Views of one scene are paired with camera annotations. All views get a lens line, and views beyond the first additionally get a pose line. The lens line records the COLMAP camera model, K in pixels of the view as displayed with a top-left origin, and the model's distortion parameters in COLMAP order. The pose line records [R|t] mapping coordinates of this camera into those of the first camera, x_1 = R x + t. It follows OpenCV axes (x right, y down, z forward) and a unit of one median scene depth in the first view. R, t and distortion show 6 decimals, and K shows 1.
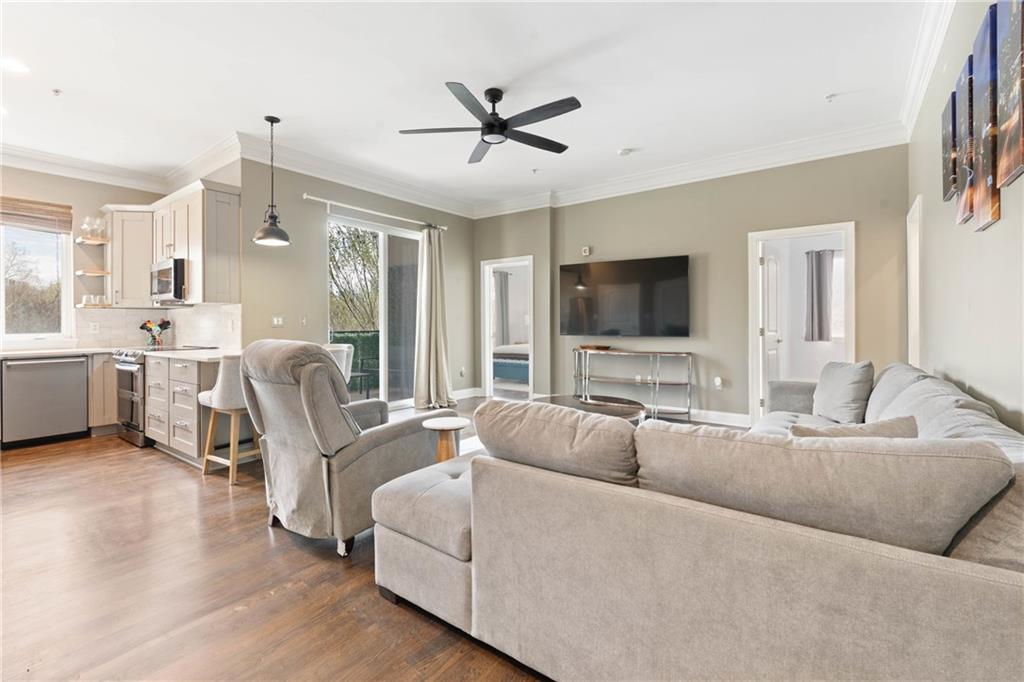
lens RADIAL K [[455.8, 0, 512.5], [0, 455.8, 331.4], [0, 0, 1]] dist [-0.004317, 0.000298]
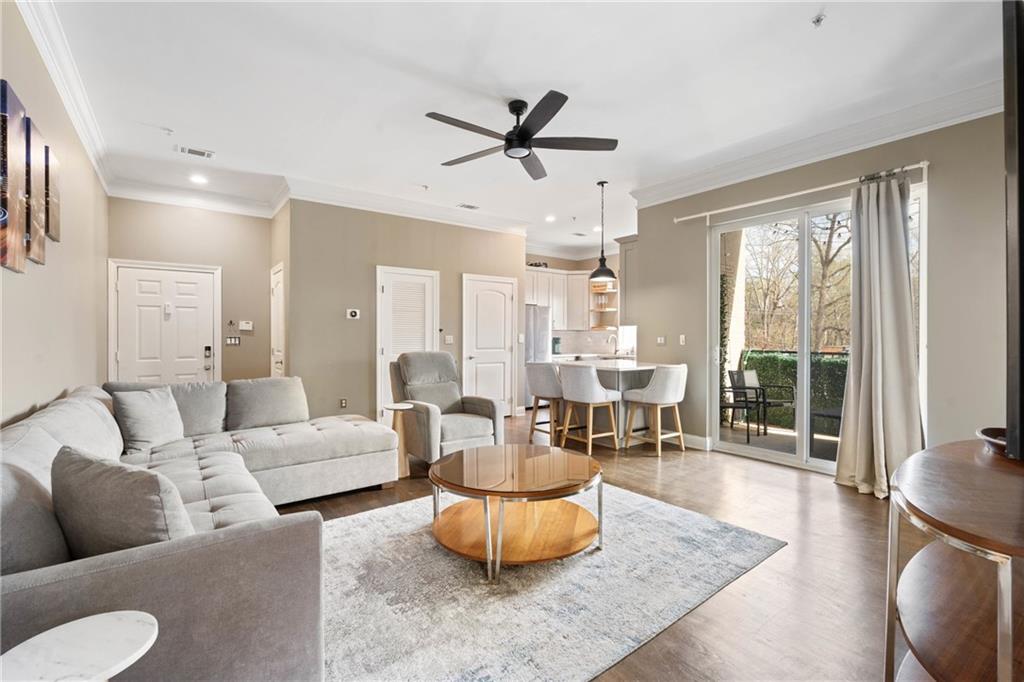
lens RADIAL K [[455.8, 0, 517.1], [0, 455.8, 338.8], [0, 0, 1]] dist [-0.004317, 0.000298]
pose [[-0.273696, 0.009726, -0.961767, 0.641908], [-0.006668, 0.999906, 0.012010, -0.035464], [0.961793, 0.009700, -0.273605, 0.922844]]
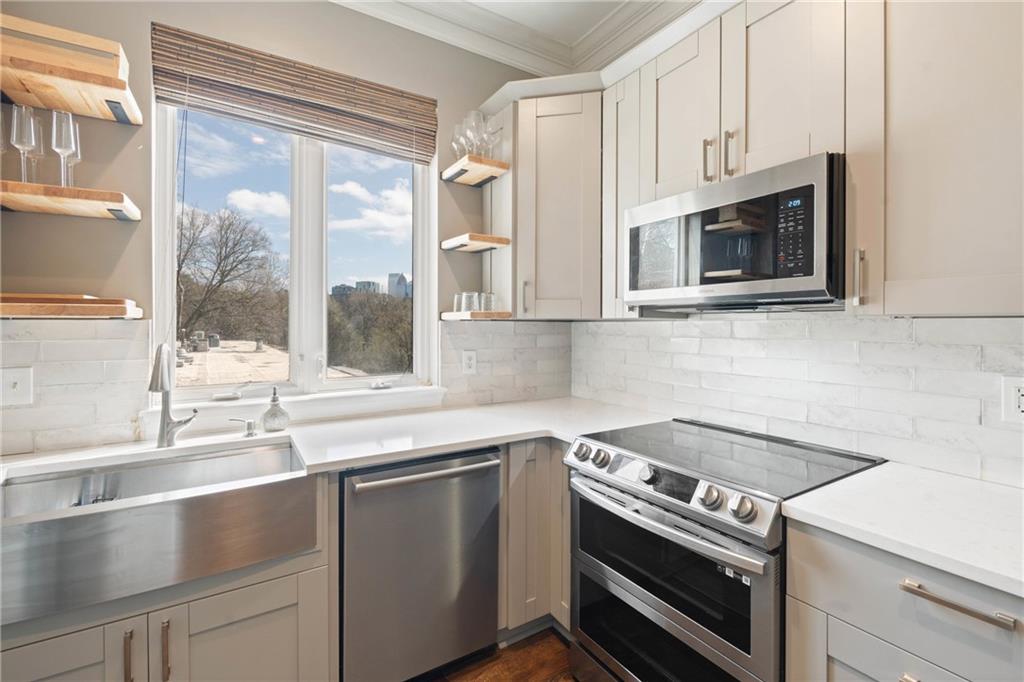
lens RADIAL K [[455.8, 0, 513.5], [0, 455.8, 325.9], [0, 0, 1]] dist [-0.004317, 0.000298]
pose [[0.933387, 0.006944, -0.358804, -0.730804], [-0.008909, 0.999953, -0.003824, -0.045695], [0.358761, 0.006766, 0.933405, 0.597684]]
